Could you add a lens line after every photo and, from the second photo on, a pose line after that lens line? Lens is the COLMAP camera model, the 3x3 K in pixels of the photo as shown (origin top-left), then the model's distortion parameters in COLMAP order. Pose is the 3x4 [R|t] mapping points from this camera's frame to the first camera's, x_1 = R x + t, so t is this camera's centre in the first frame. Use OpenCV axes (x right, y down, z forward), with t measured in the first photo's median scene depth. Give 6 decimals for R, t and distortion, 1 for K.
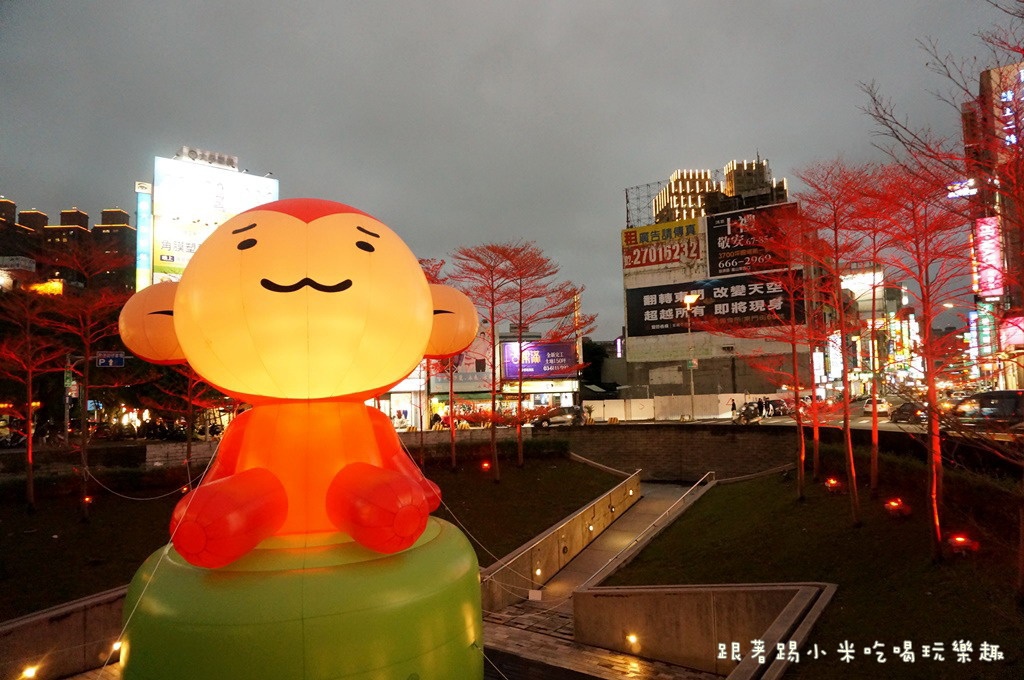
lens RADIAL K [[706.1, 0, 512.0], [0, 706.1, 340.0], [0, 0, 1]] dist [-0.004895, -0.000350]
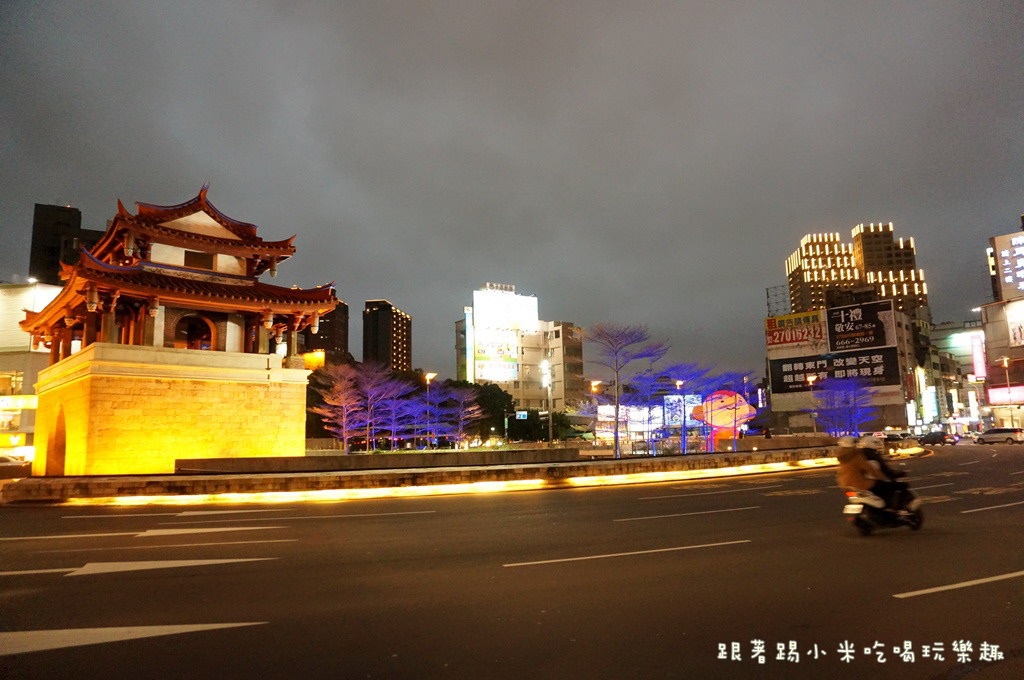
lens RADIAL K [[706.1, 0, 512.0], [0, 706.1, 340.0], [0, 0, 1]] dist [-0.004895, -0.000350]
pose [[0.984161, -0.024621, -0.175562, -0.231950], [0.013578, 0.997869, -0.063827, -0.065356], [0.176759, 0.060433, 0.982397, -1.161752]]
